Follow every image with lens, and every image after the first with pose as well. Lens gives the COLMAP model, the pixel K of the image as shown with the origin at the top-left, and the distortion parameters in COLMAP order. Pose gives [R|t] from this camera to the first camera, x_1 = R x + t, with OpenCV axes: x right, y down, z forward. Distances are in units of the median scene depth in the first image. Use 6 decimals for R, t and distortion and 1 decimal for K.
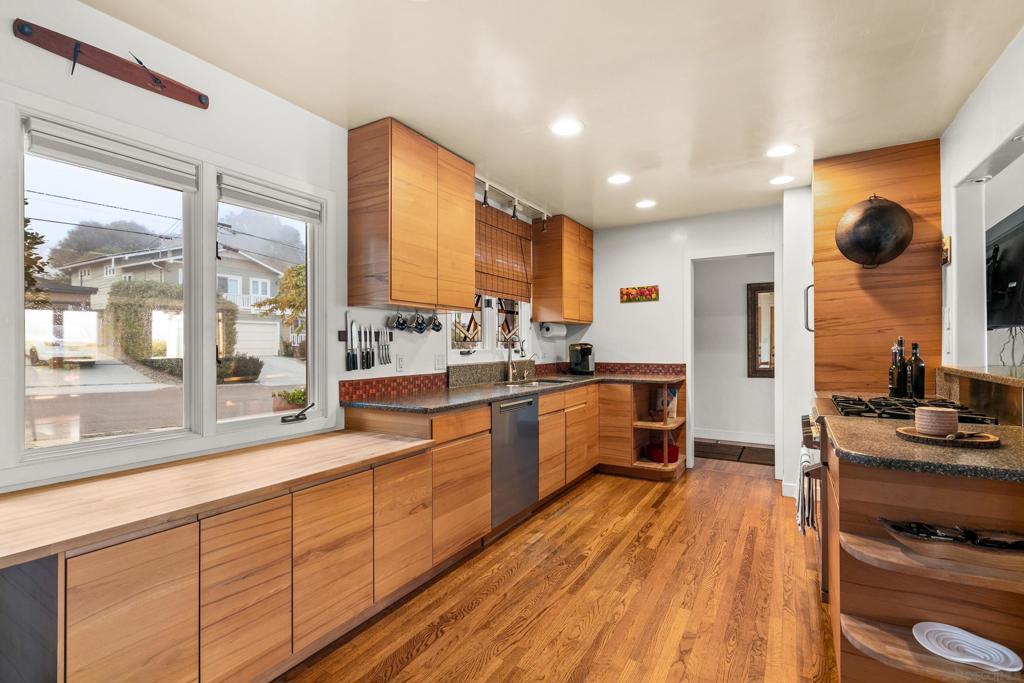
lens RADIAL K [[466.8, 0, 516.8], [0, 466.8, 346.1], [0, 0, 1]] dist [-0.000648, 0.000024]
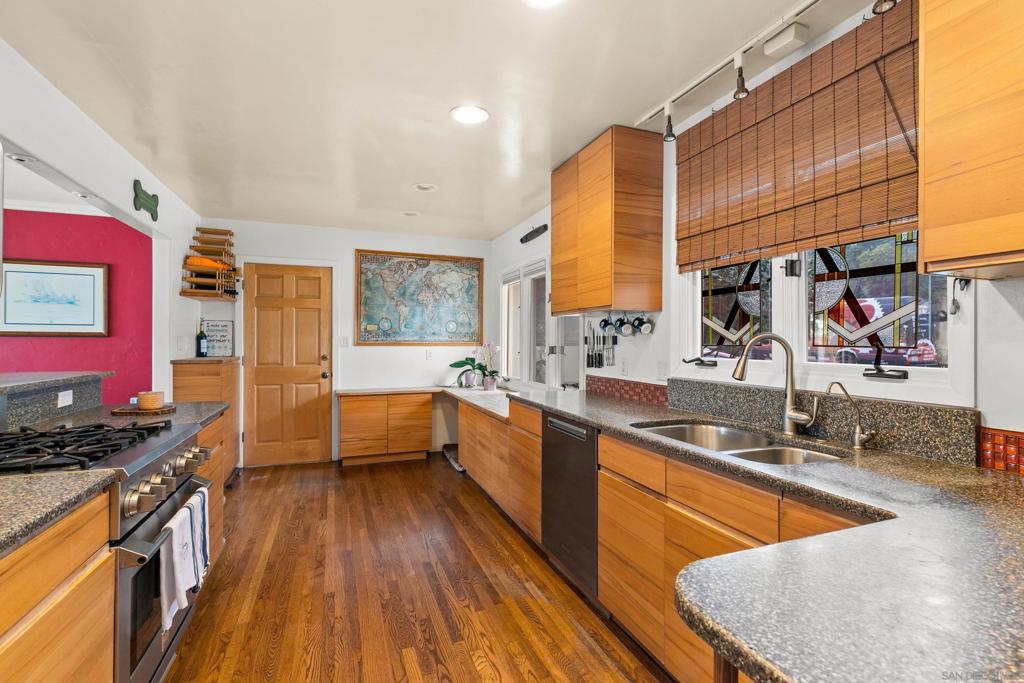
lens RADIAL K [[464.8, 0, 512.0], [0, 464.8, 341.5], [0, 0, 1]] dist [0.000959, 0.000057]
pose [[-0.624574, 0.003552, -0.780958, 0.703204], [-0.002990, 0.999971, 0.006939, -0.023714], [0.780960, 0.006669, -0.624545, 1.500050]]
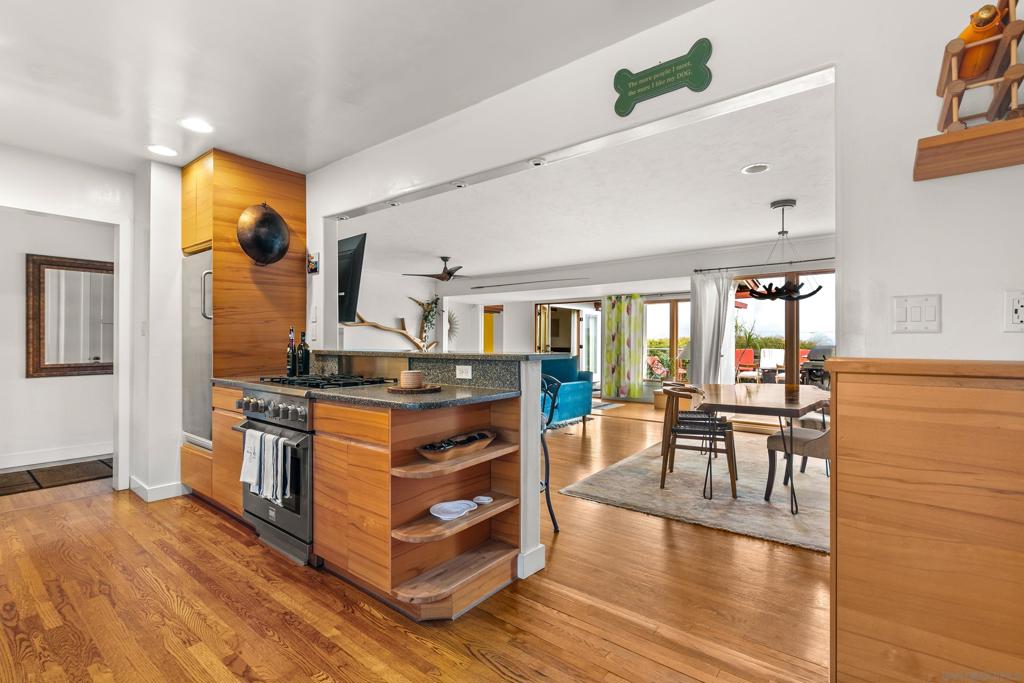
lens RADIAL K [[464.8, 0, 512.0], [0, 464.8, 341.5], [0, 0, 1]] dist [0.000959, 0.000057]
pose [[0.131634, 0.005873, 0.991281, -0.286062], [0.000165, 0.999982, -0.005946, 0.024664], [-0.991298, 0.000946, 0.131631, 0.250072]]
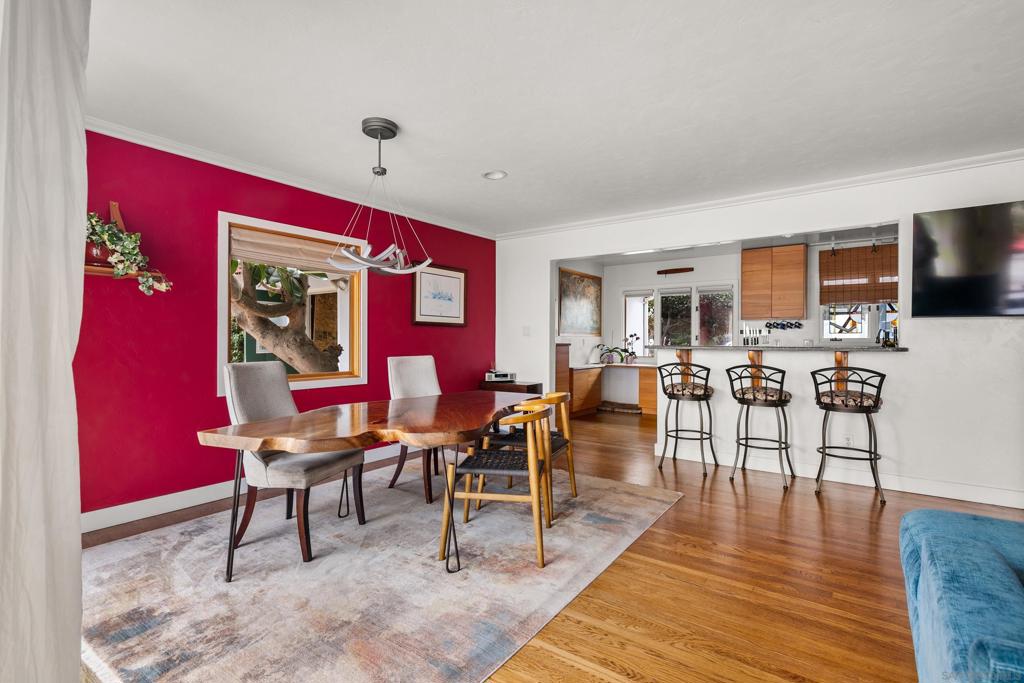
lens RADIAL K [[480.3, 0, 512.0], [0, 480.3, 341.5], [0, 0, 1]] dist [-0.000090, -0.000044]
pose [[-0.099956, 0.006145, -0.994973, 2.231755], [-0.005732, 0.999961, 0.006752, 0.019510], [0.994975, 0.006378, -0.099917, -0.013920]]
